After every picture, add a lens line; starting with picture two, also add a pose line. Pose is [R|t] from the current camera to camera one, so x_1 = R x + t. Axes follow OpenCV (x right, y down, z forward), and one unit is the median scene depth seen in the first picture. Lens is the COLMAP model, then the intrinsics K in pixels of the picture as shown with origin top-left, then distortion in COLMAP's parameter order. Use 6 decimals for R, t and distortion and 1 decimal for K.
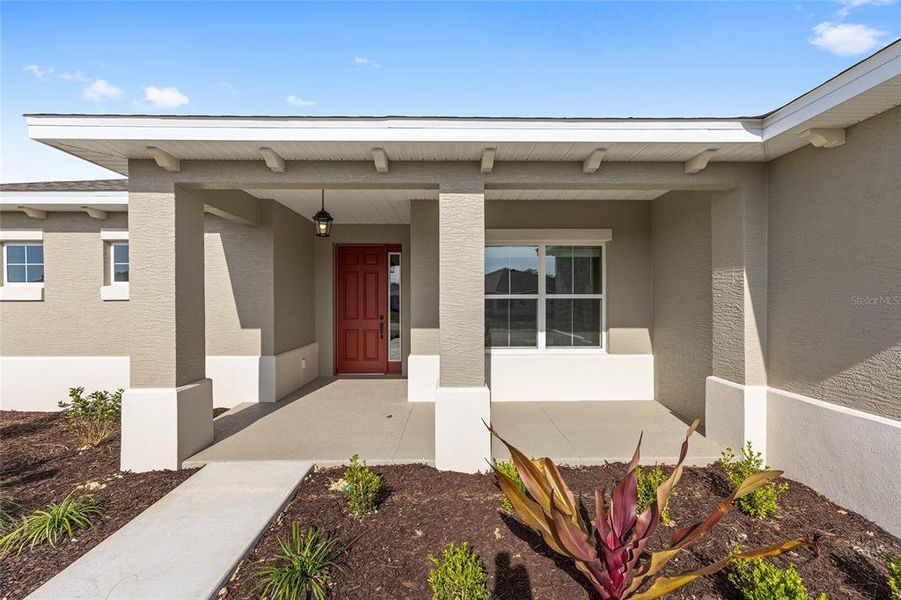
lens RADIAL K [[362.9, 0, 454.3], [0, 362.9, 300.8], [0, 0, 1]] dist [0.003242, 0.000353]
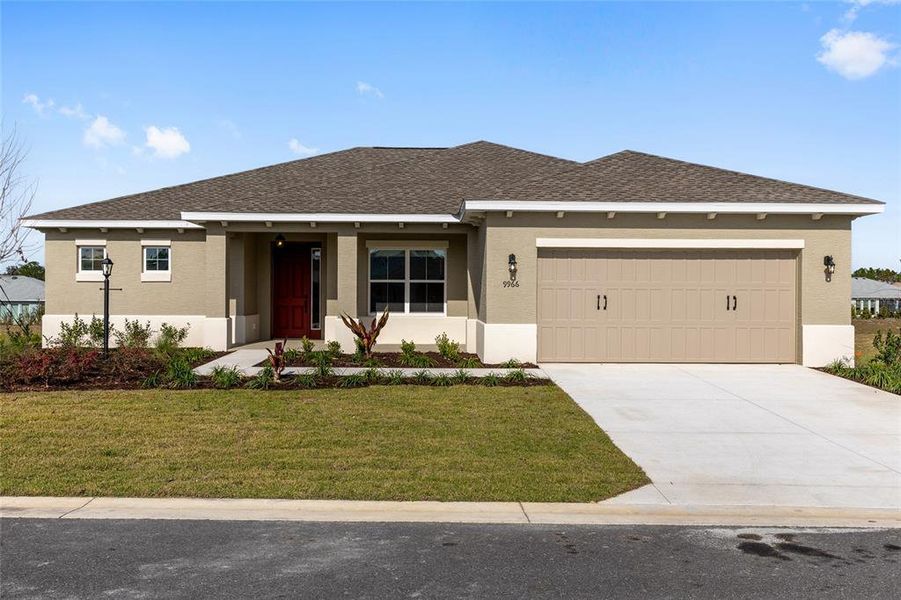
lens RADIAL K [[841.6, 0, 470.7], [0, 841.6, 288.0], [0, 0, 1]] dist [0.003816, -0.000407]
pose [[0.999549, 0.006039, 0.029412, 0.413638], [-0.005683, 0.999910, -0.012166, 0.063334], [-0.029483, 0.011994, 0.999493, -2.794949]]
